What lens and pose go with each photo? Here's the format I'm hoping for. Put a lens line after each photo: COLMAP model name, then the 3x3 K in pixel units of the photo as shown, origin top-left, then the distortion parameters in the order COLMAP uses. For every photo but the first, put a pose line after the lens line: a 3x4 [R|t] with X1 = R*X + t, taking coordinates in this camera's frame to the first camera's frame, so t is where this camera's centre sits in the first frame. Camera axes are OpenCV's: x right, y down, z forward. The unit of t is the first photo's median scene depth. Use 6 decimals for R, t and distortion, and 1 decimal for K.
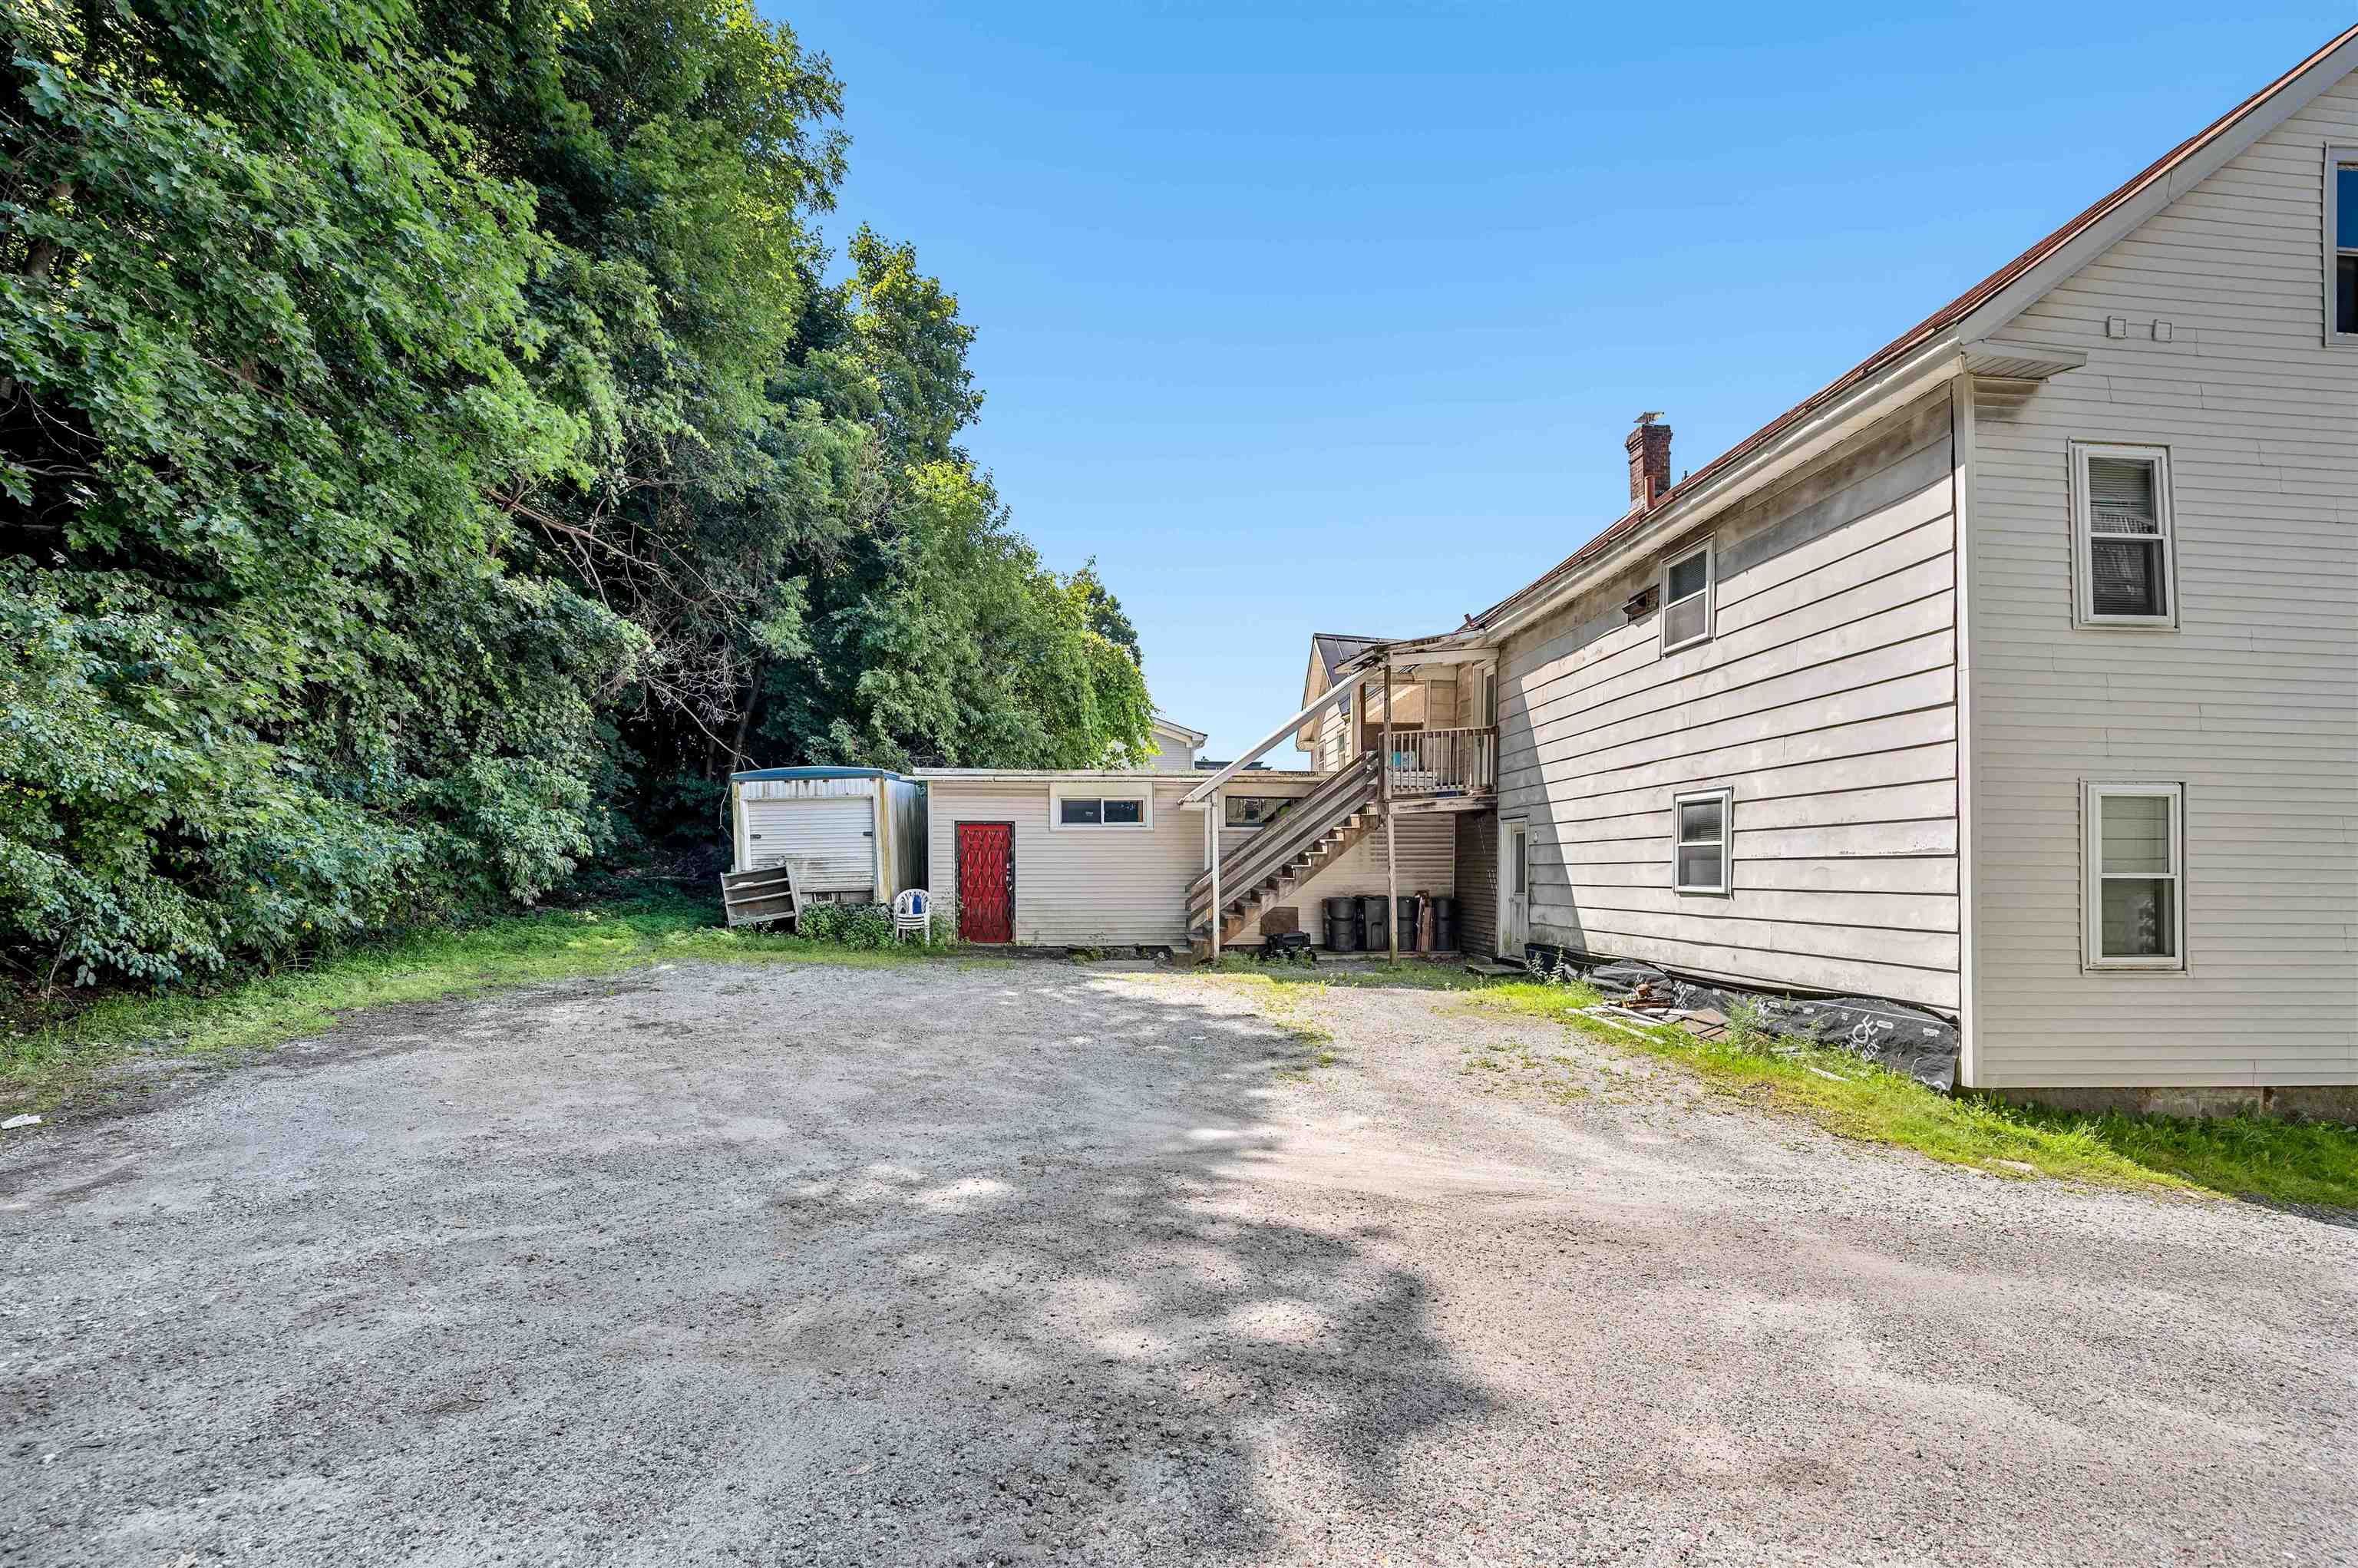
lens RADIAL K [[968.5, 0, 1185.0], [0, 968.5, 855.9], [0, 0, 1]] dist [0.011817, -0.000141]
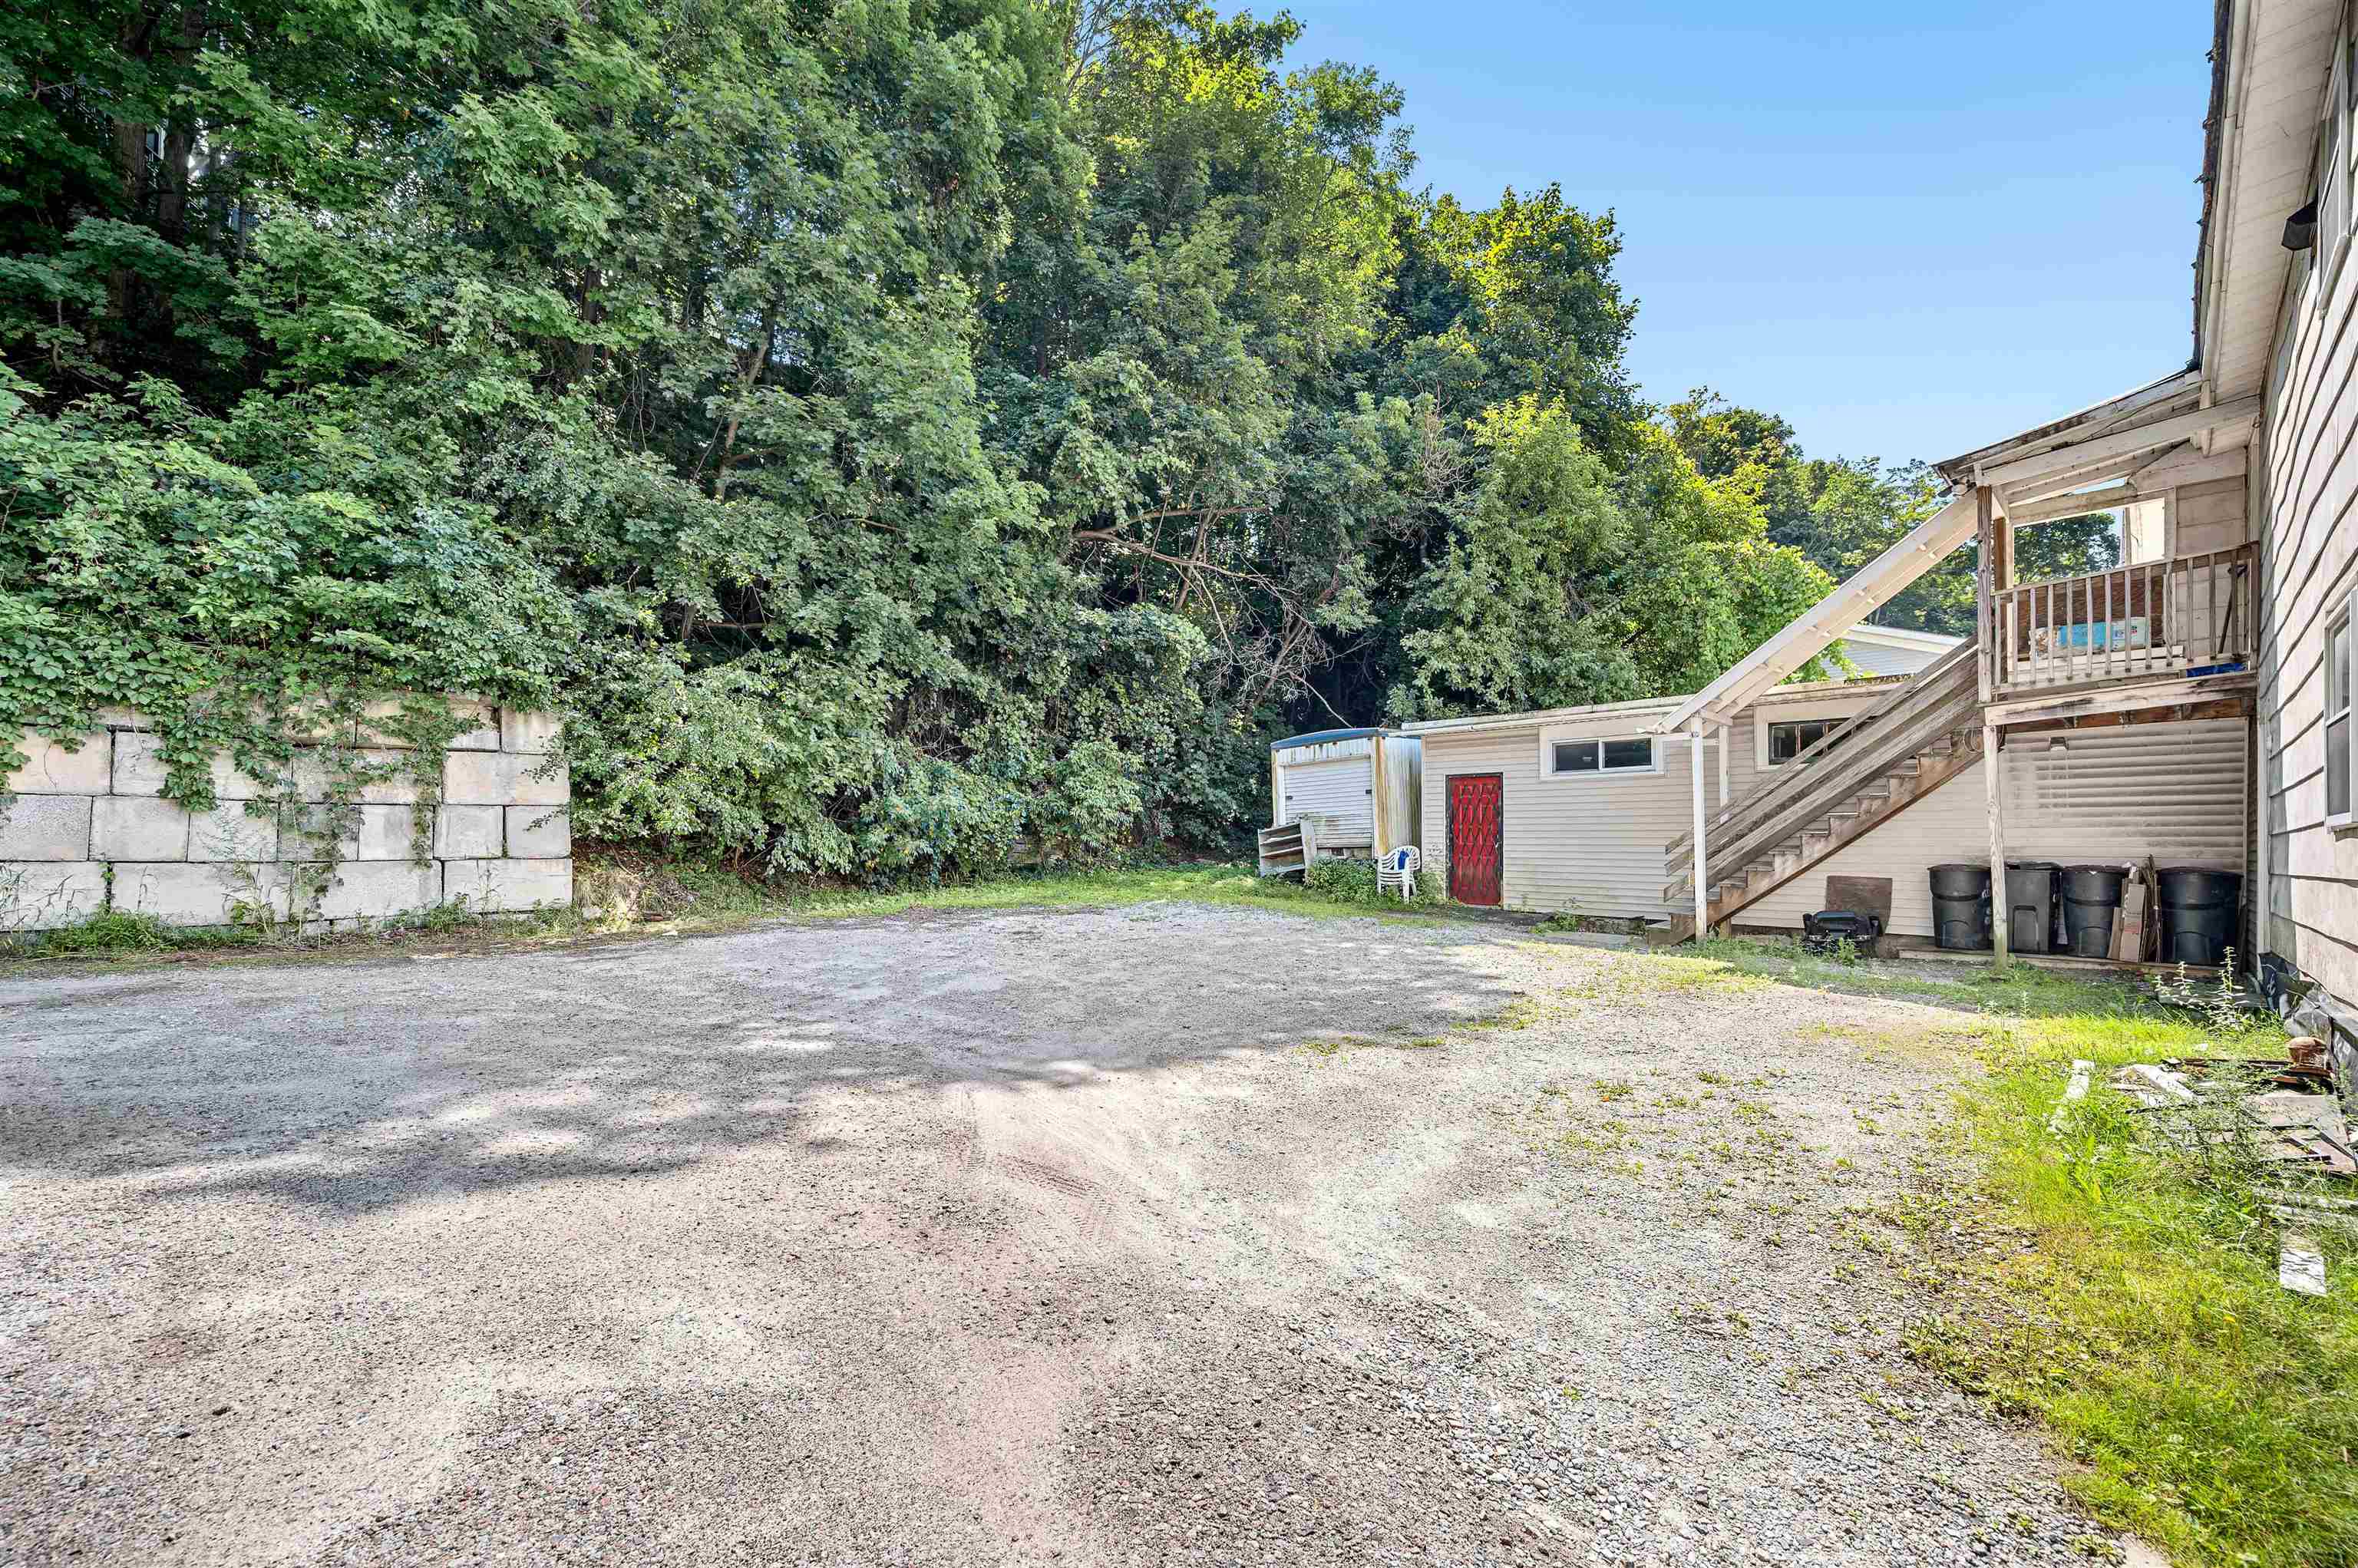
lens RADIAL K [[956.9, 0, 1181.3], [0, 956.9, 826.3], [0, 0, 1]] dist [-0.003659, -0.000221]
pose [[0.621099, -0.008925, -0.783681, 0.444186], [-0.002340, 0.999910, -0.013242, 0.035957], [0.783728, 0.010059, 0.621022, 0.272030]]
